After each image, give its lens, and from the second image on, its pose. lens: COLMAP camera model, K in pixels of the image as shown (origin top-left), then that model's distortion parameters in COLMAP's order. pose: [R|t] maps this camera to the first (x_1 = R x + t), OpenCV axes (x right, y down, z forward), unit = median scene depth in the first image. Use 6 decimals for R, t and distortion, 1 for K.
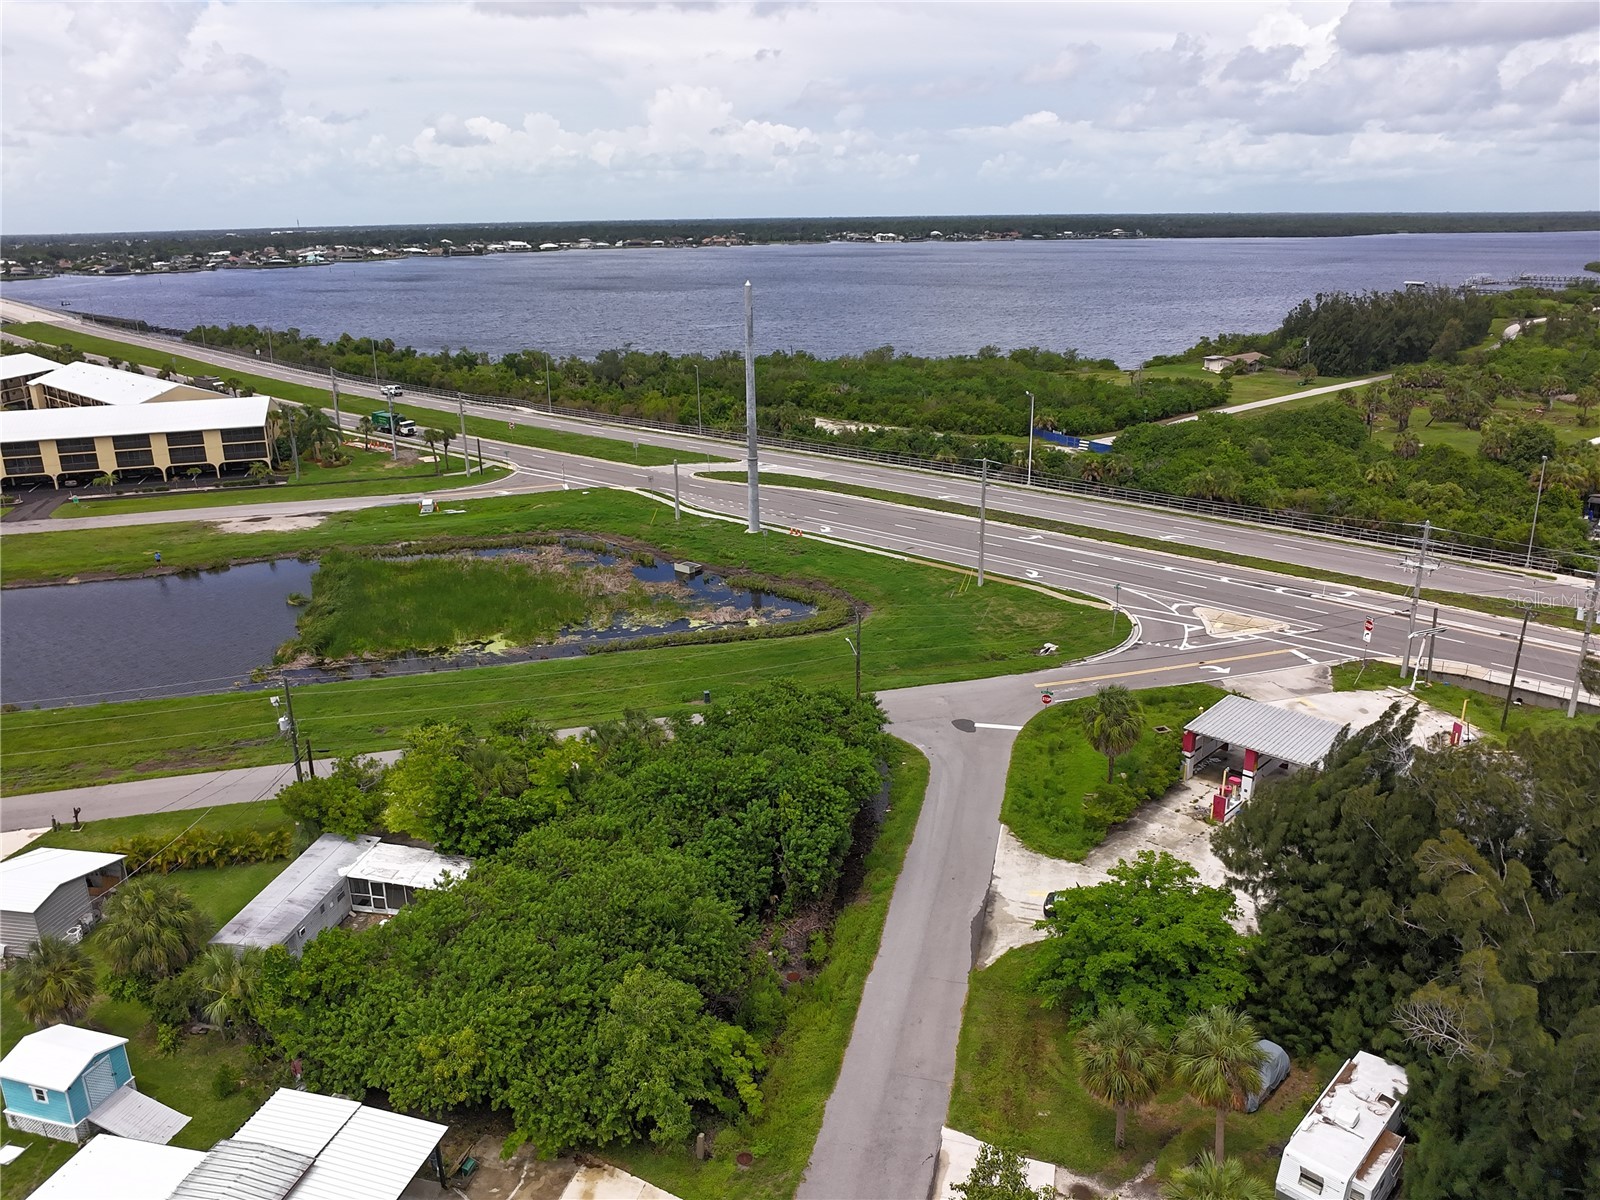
lens RADIAL K [[1182.1, 0, 803.0], [0, 1182.1, 598.3], [0, 0, 1]] dist [-0.022824, -0.022856]
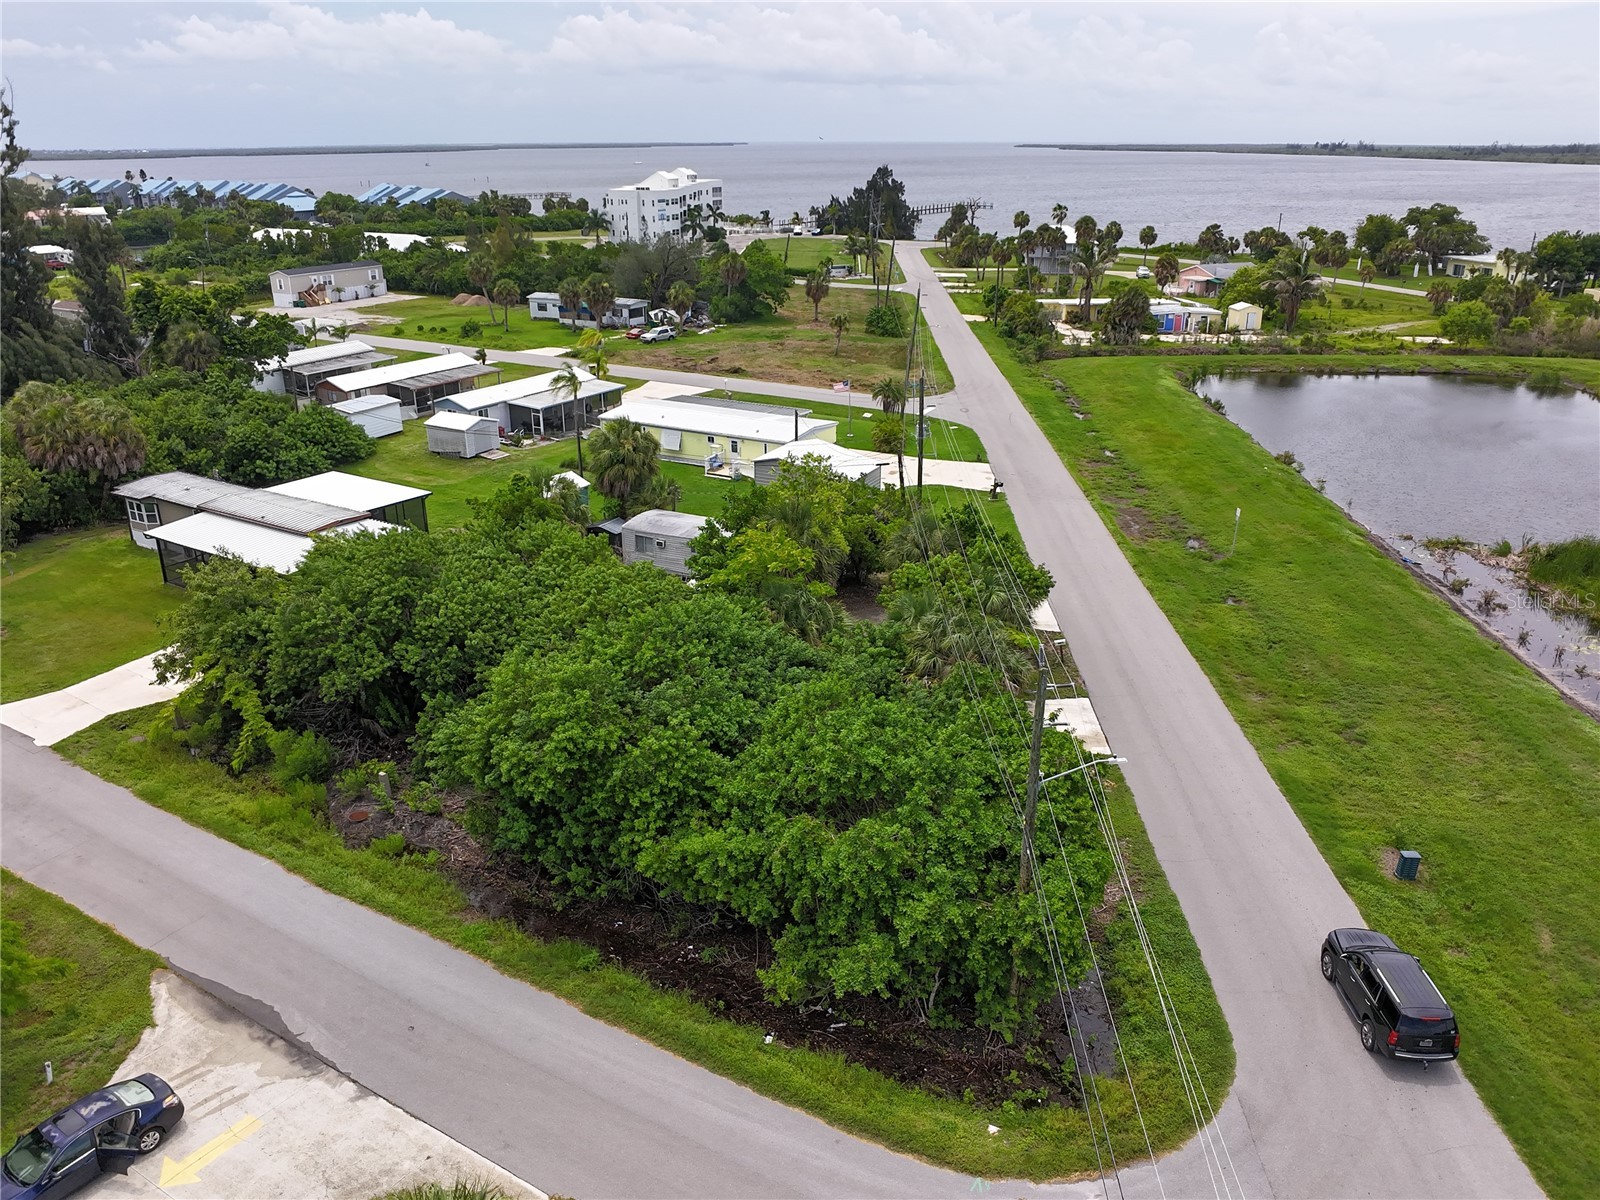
lens RADIAL K [[1182.1, 0, 803.0], [0, 1182.1, 598.3], [0, 0, 1]] dist [-0.022824, -0.022856]
pose [[-0.304114, 0.359414, -0.882234, 0.225484], [-0.288536, 0.847845, 0.444866, -0.084793], [0.907889, 0.389846, -0.154137, 0.597702]]
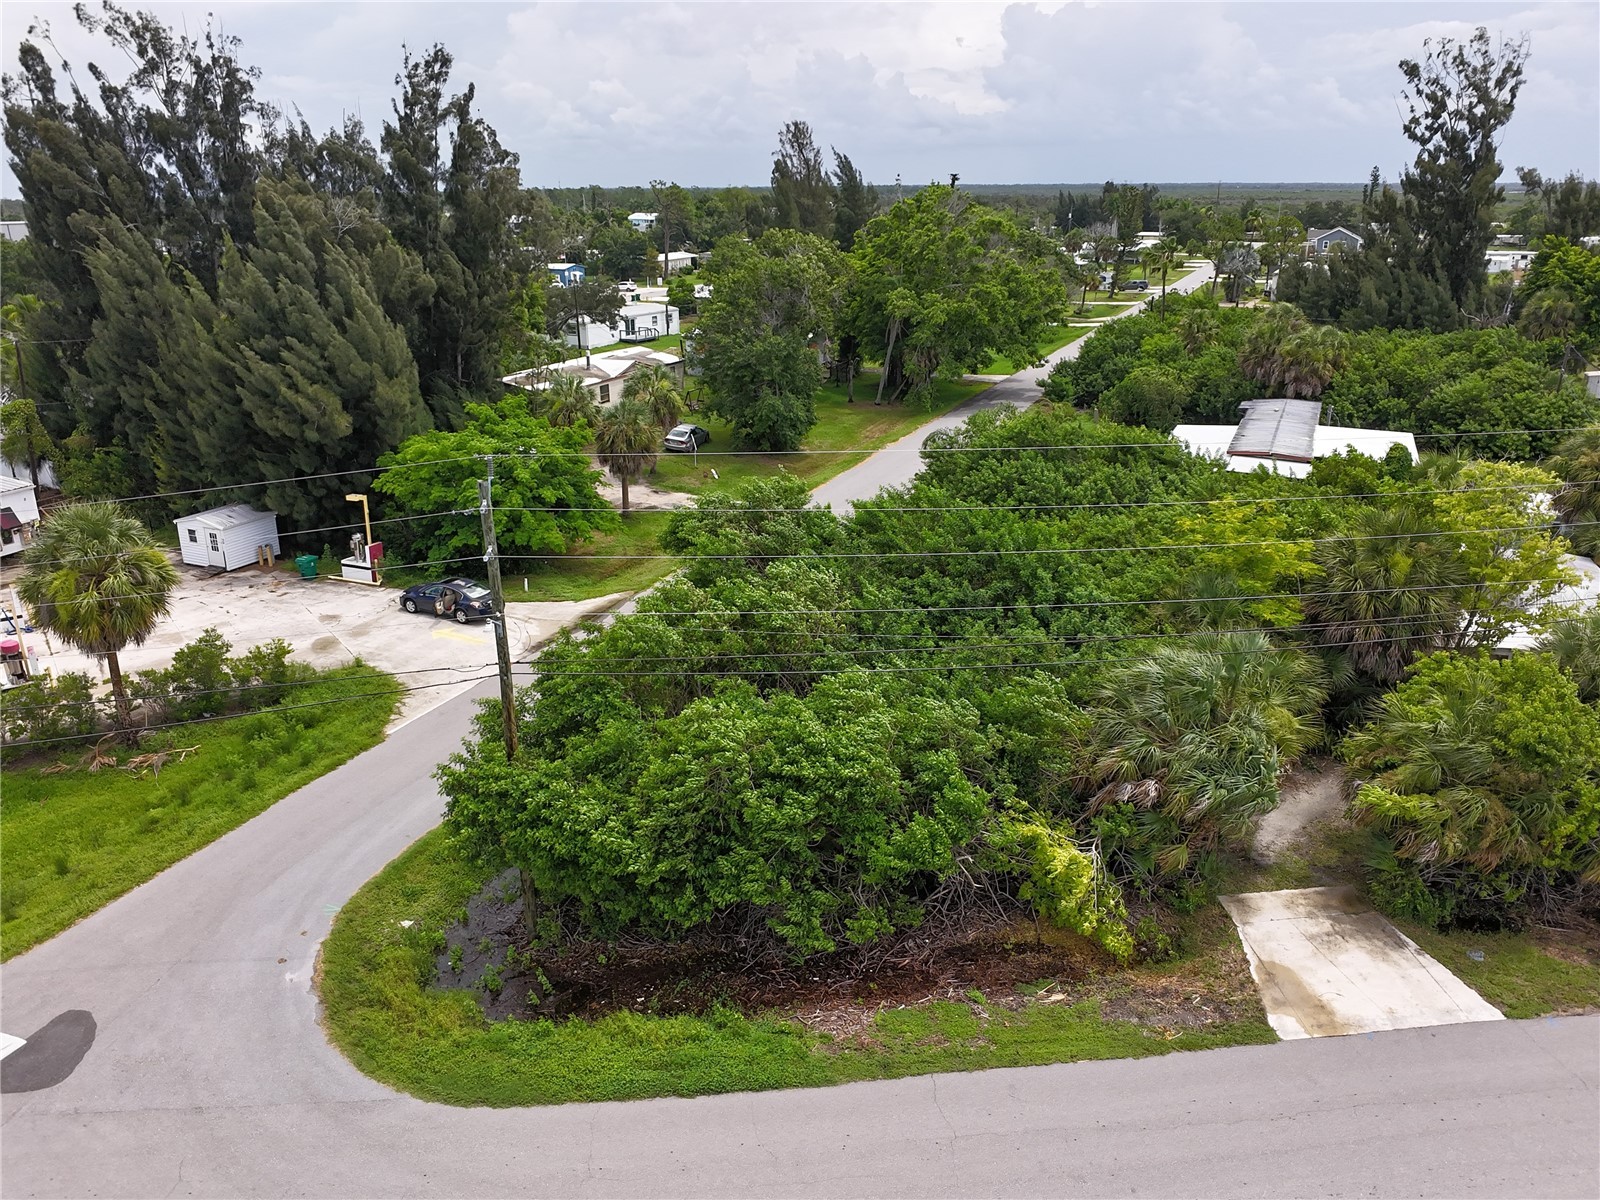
lens RADIAL K [[1182.1, 0, 803.0], [0, 1182.1, 598.3], [0, 0, 1]] dist [-0.022824, -0.022856]
pose [[-0.985667, -0.031594, 0.165721, -0.053189], [0.075277, 0.796733, 0.599625, -0.085609], [-0.150979, 0.603505, -0.782935, 0.759605]]
